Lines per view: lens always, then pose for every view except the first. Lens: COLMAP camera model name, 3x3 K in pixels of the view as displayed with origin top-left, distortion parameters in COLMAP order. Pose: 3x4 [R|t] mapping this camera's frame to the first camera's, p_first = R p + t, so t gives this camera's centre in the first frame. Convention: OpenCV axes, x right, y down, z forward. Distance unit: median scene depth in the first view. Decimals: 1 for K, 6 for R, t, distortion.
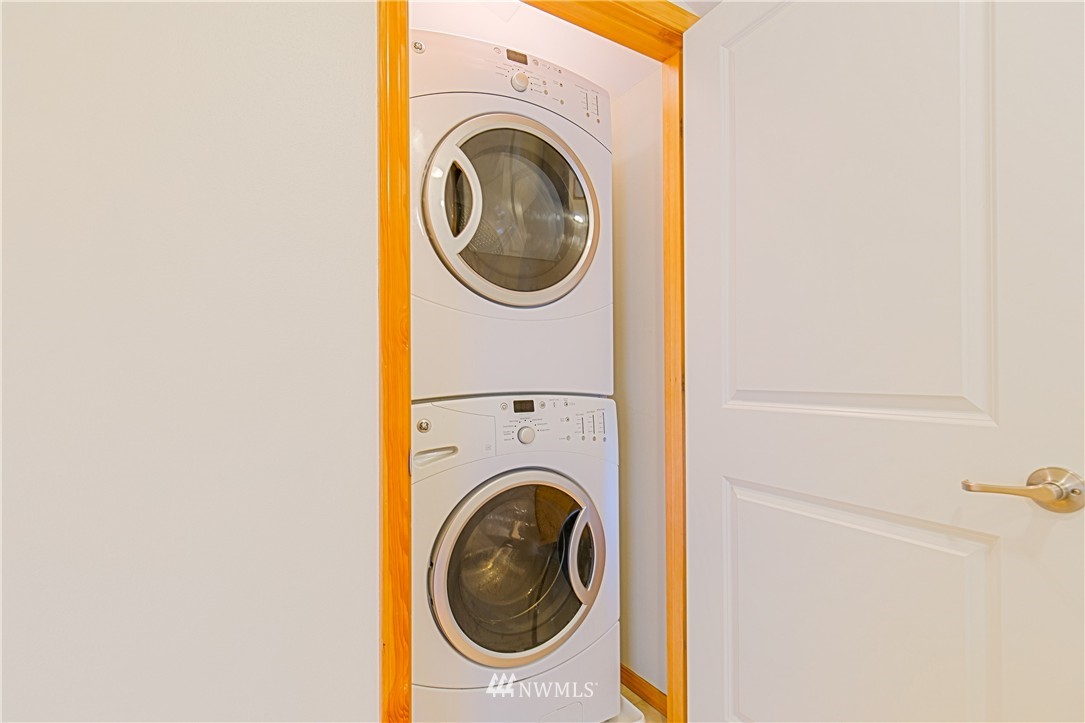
lens RADIAL K [[503.3, 0, 541.8], [0, 503.3, 366.4], [0, 0, 1]] dist [-0.002242, -0.000271]
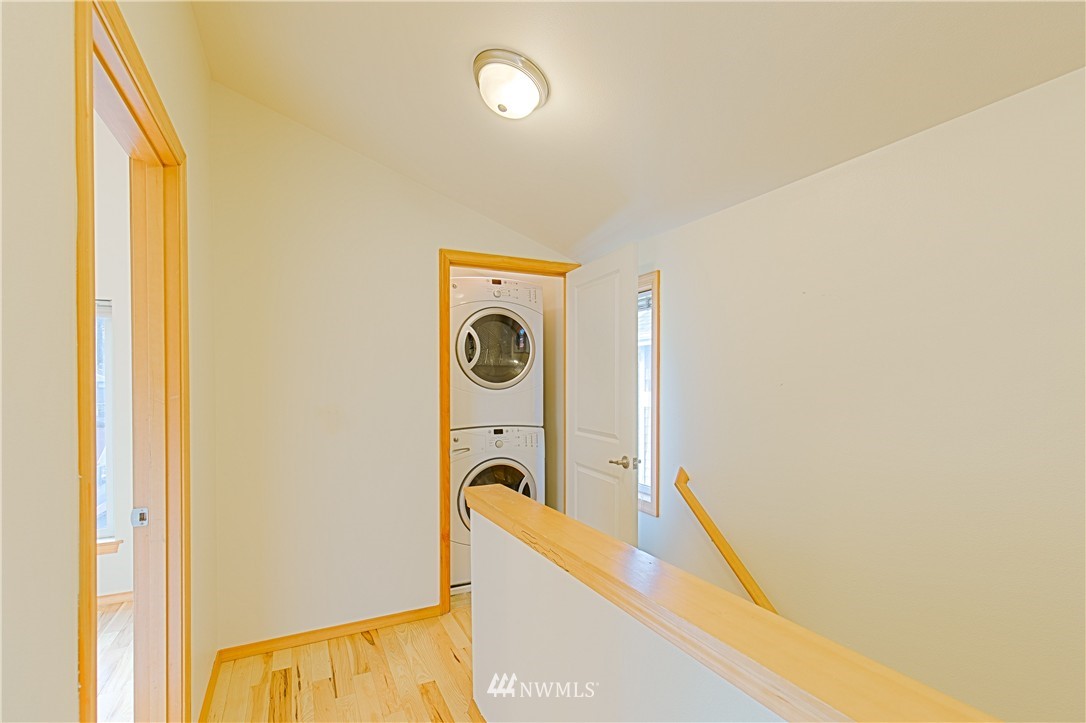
lens RADIAL K [[503.8, 0, 556.1], [0, 503.8, 378.2], [0, 0, 1]] dist [-0.002242, -0.000271]
pose [[0.997757, 0.006311, -0.066646, 0.405542], [-0.005648, 0.999933, 0.010121, -0.204536], [0.066706, -0.009722, 0.997725, -1.387171]]
